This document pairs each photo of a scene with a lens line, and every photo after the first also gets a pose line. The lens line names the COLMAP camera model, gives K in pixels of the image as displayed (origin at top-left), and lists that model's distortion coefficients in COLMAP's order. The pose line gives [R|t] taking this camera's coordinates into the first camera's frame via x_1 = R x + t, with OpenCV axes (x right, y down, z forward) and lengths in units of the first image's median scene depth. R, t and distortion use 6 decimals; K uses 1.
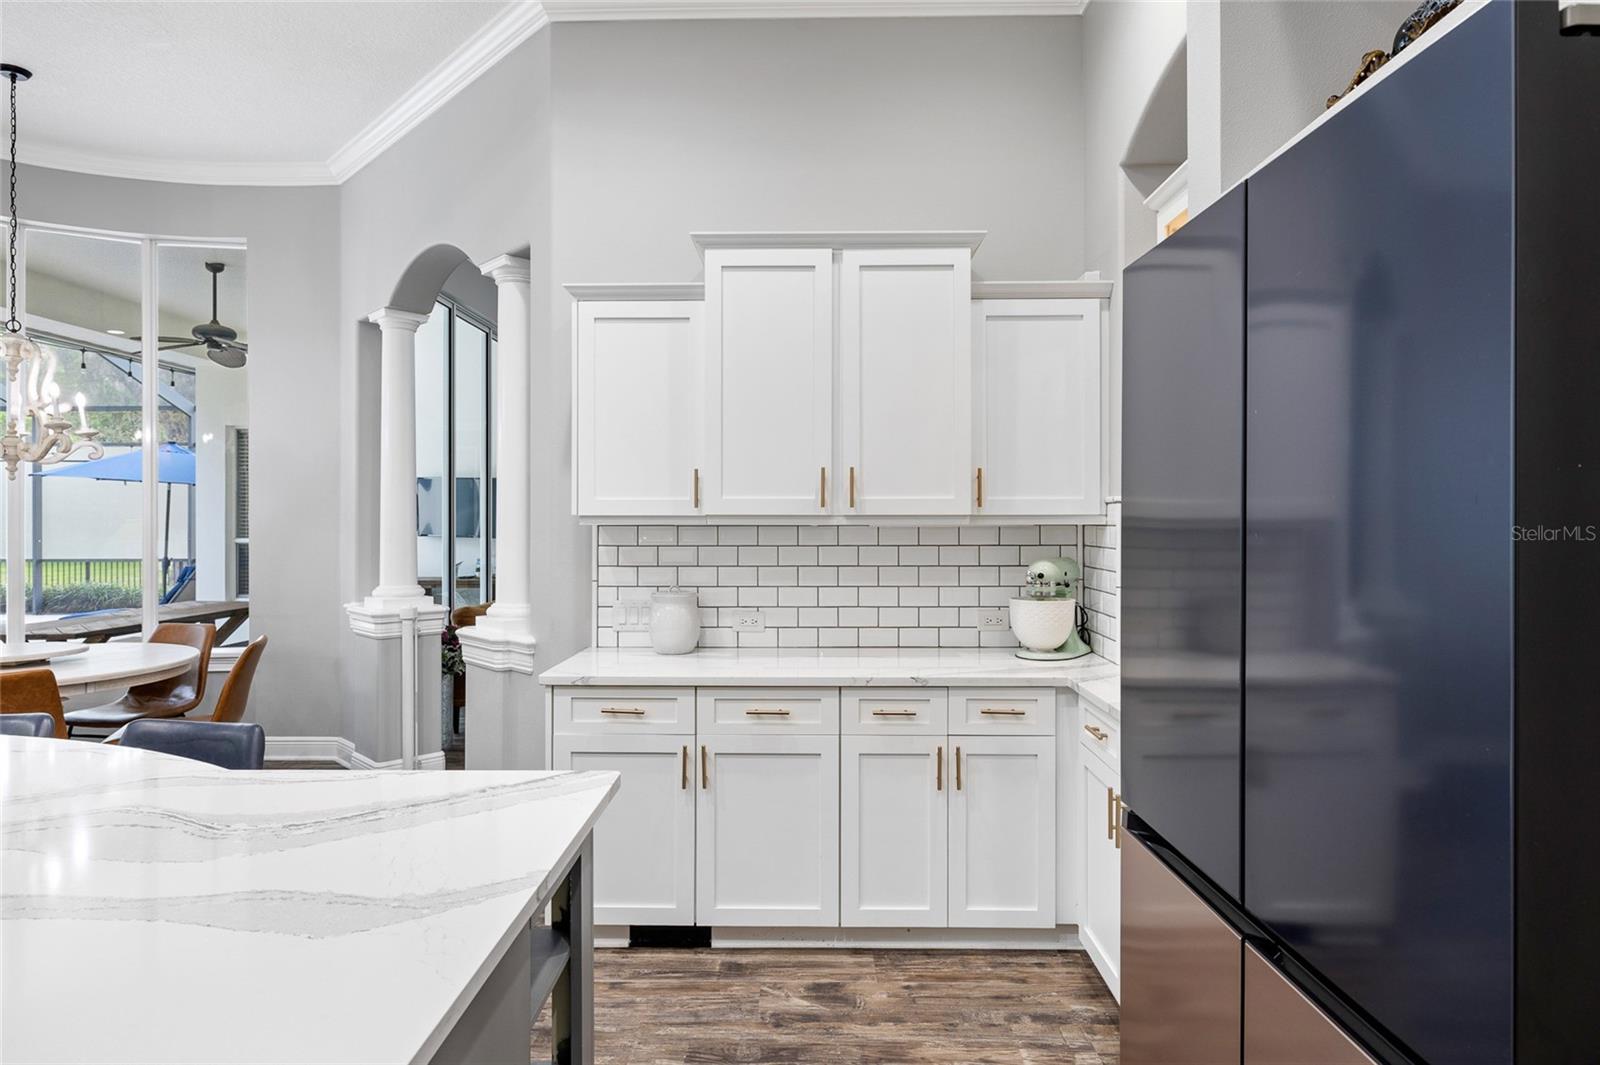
lens RADIAL K [[911.3, 0, 795.1], [0, 911.3, 518.3], [0, 0, 1]] dist [0.002779, -0.004119]
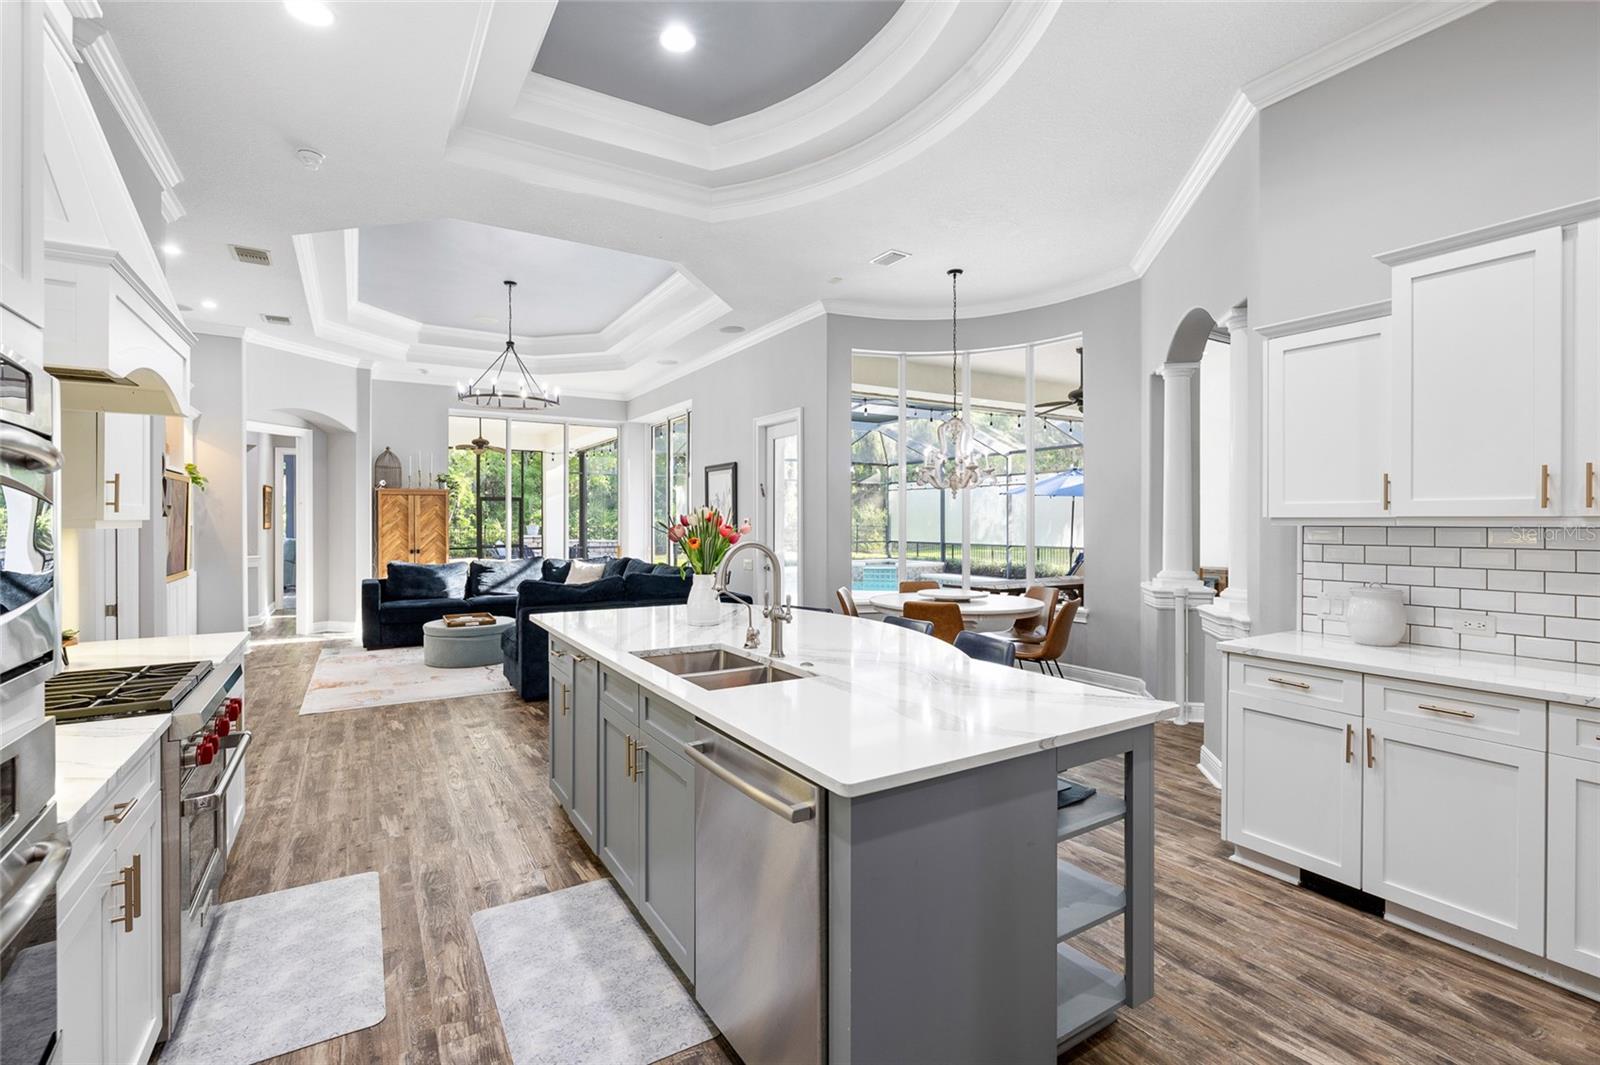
lens RADIAL K [[722.2, 0, 797.5], [0, 722.2, 521.9], [0, 0, 1]] dist [-0.006296, 0.002129]
pose [[0.532706, 0.001059, -0.846300, 0.253878], [0.001867, 0.999995, 0.002426, -0.001059], [0.846298, -0.002873, 0.532701, -0.036305]]
